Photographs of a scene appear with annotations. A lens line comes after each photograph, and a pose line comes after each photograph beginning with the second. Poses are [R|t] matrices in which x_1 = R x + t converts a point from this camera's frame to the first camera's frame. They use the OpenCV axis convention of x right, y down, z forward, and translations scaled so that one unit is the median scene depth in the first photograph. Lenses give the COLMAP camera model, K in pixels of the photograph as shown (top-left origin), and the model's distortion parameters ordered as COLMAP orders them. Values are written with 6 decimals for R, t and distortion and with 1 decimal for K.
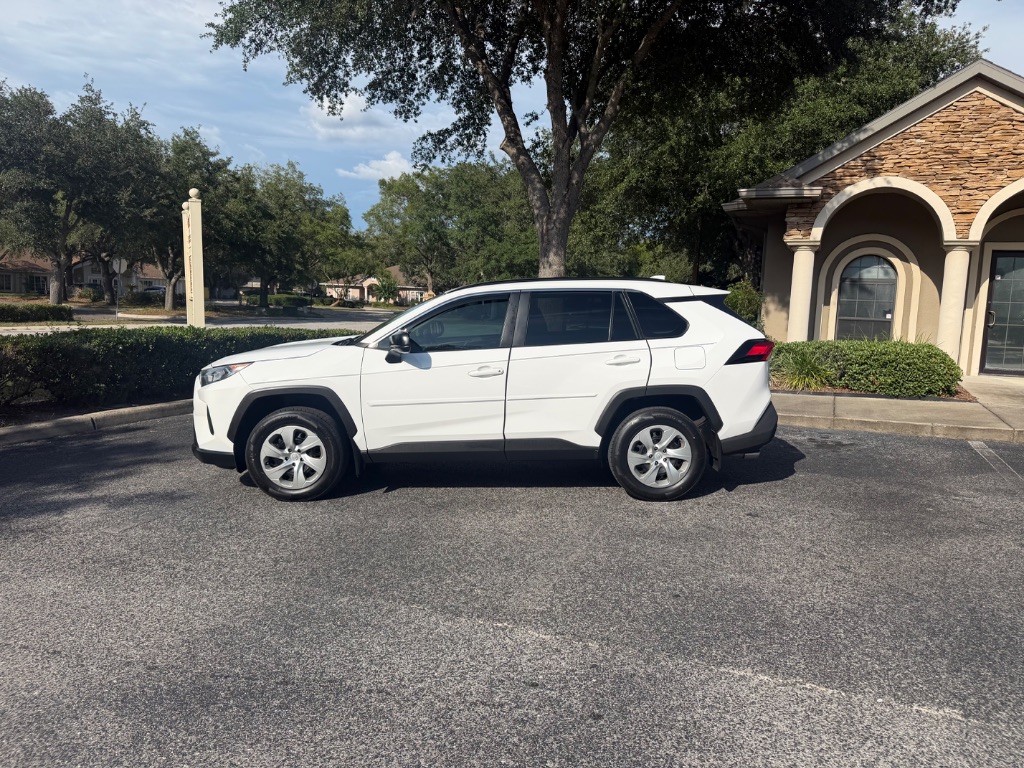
lens RADIAL K [[725.0, 0, 515.8], [0, 725.0, 383.0], [0, 0, 1]] dist [0.010973, -0.017746]
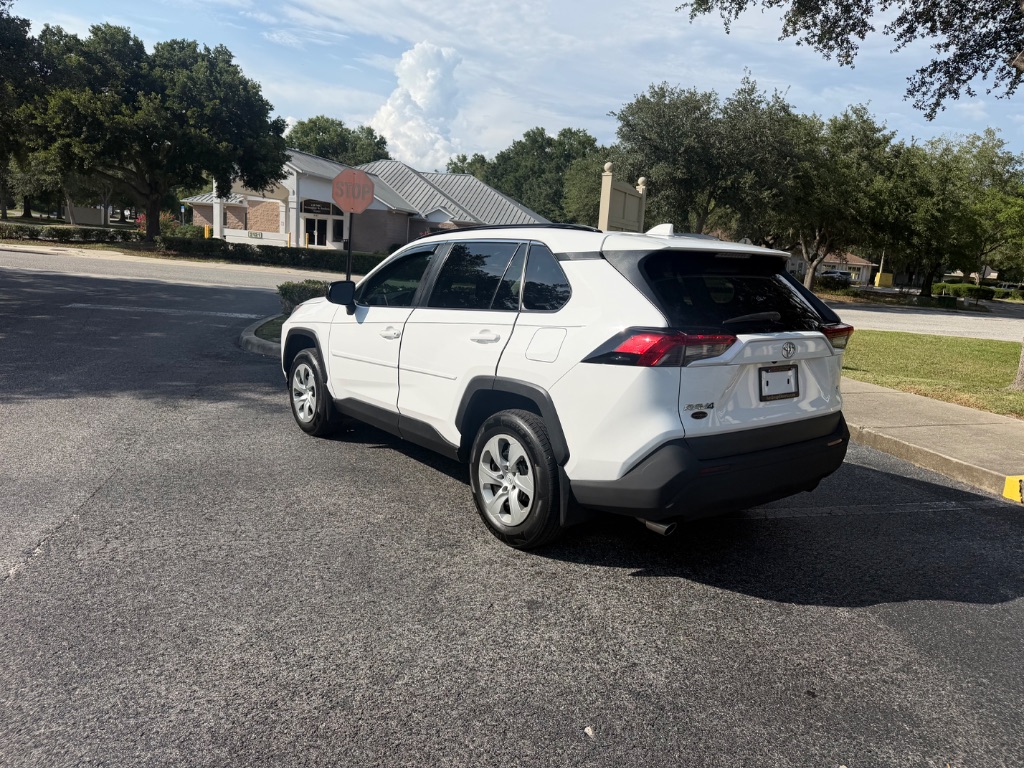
lens RADIAL K [[725.0, 0, 510.0], [0, 725.0, 380.1], [0, 0, 1]] dist [0.010973, -0.017746]
pose [[0.595268, 0.151818, -0.789054, 0.480707], [-0.141180, 0.986474, 0.083295, -0.033967], [0.791027, 0.061816, 0.608650, 0.374712]]
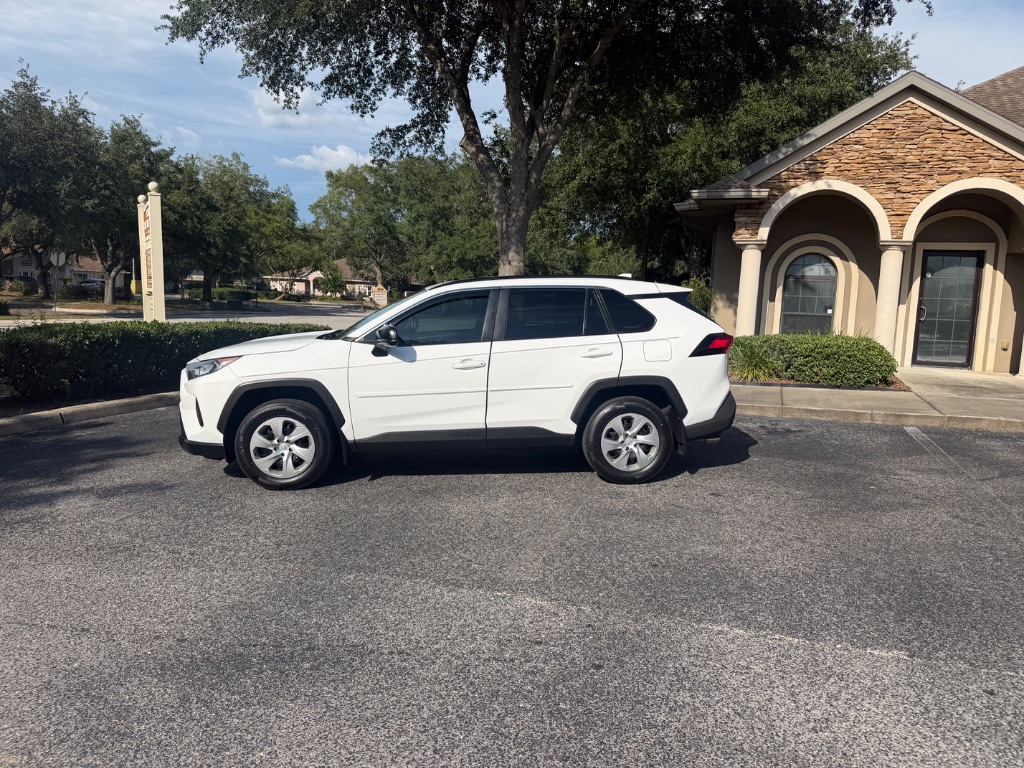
lens RADIAL K [[725.0, 0, 513.8], [0, 725.0, 382.5], [0, 0, 1]] dist [0.010973, -0.017746]
pose [[0.997521, -0.006106, 0.070101, -0.031644], [0.005614, 0.999958, 0.007210, 0.002370], [-0.070142, -0.006799, 0.997514, -0.038640]]
